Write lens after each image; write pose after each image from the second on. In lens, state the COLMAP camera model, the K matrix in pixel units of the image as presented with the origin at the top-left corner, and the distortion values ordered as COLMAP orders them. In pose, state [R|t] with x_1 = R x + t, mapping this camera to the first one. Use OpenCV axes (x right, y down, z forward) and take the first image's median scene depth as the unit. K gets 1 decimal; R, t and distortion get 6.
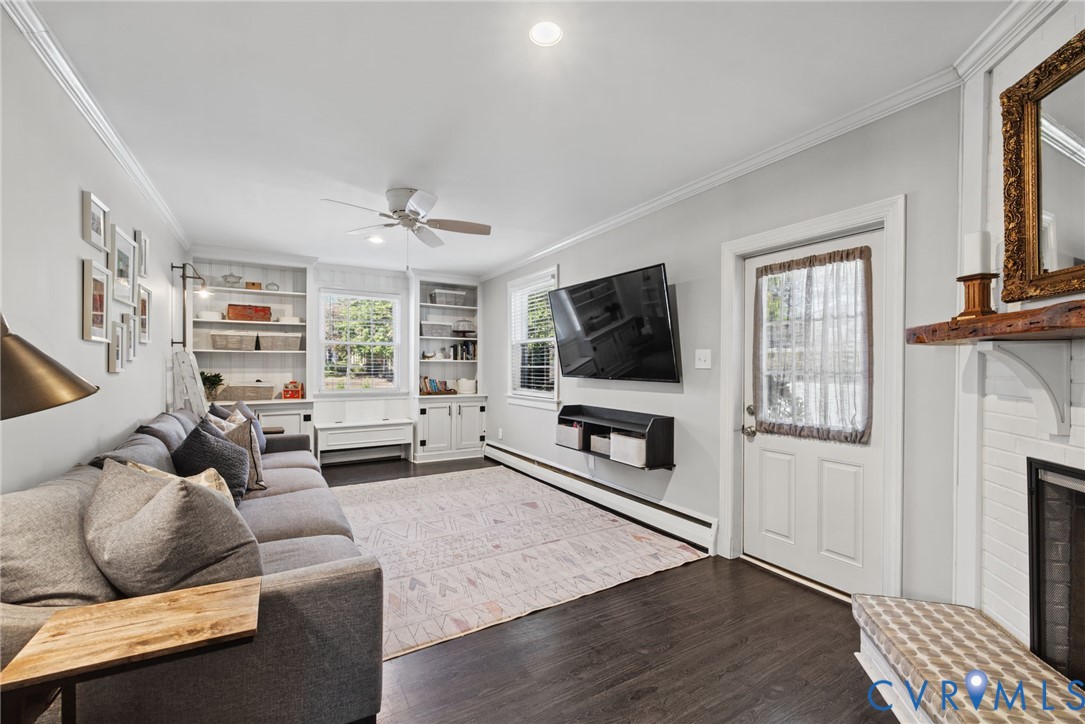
lens RADIAL K [[467.6, 0, 541.8], [0, 467.6, 366.4], [0, 0, 1]] dist [-0.009881, -0.000171]
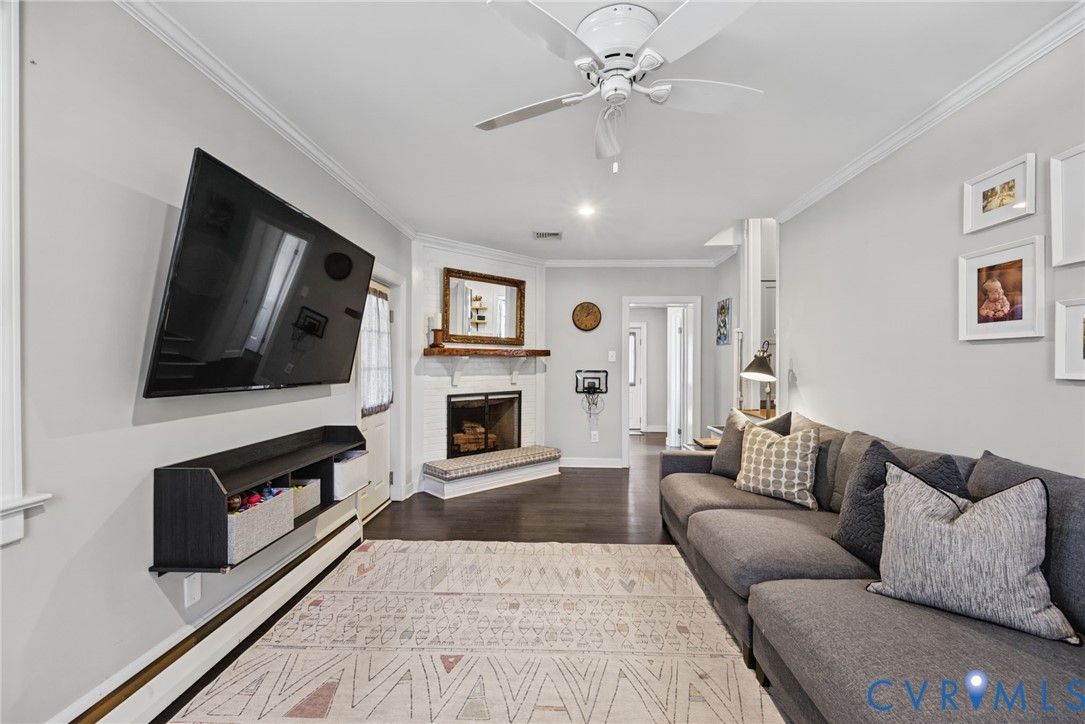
lens RADIAL K [[467.6, 0, 545.1], [0, 467.6, 362.5], [0, 0, 1]] dist [-0.009881, -0.000171]
pose [[-0.847649, -0.003595, 0.530546, -0.572520], [-0.001977, 0.999992, 0.003617, -0.011685], [-0.530554, 0.002017, -0.847649, 1.716206]]
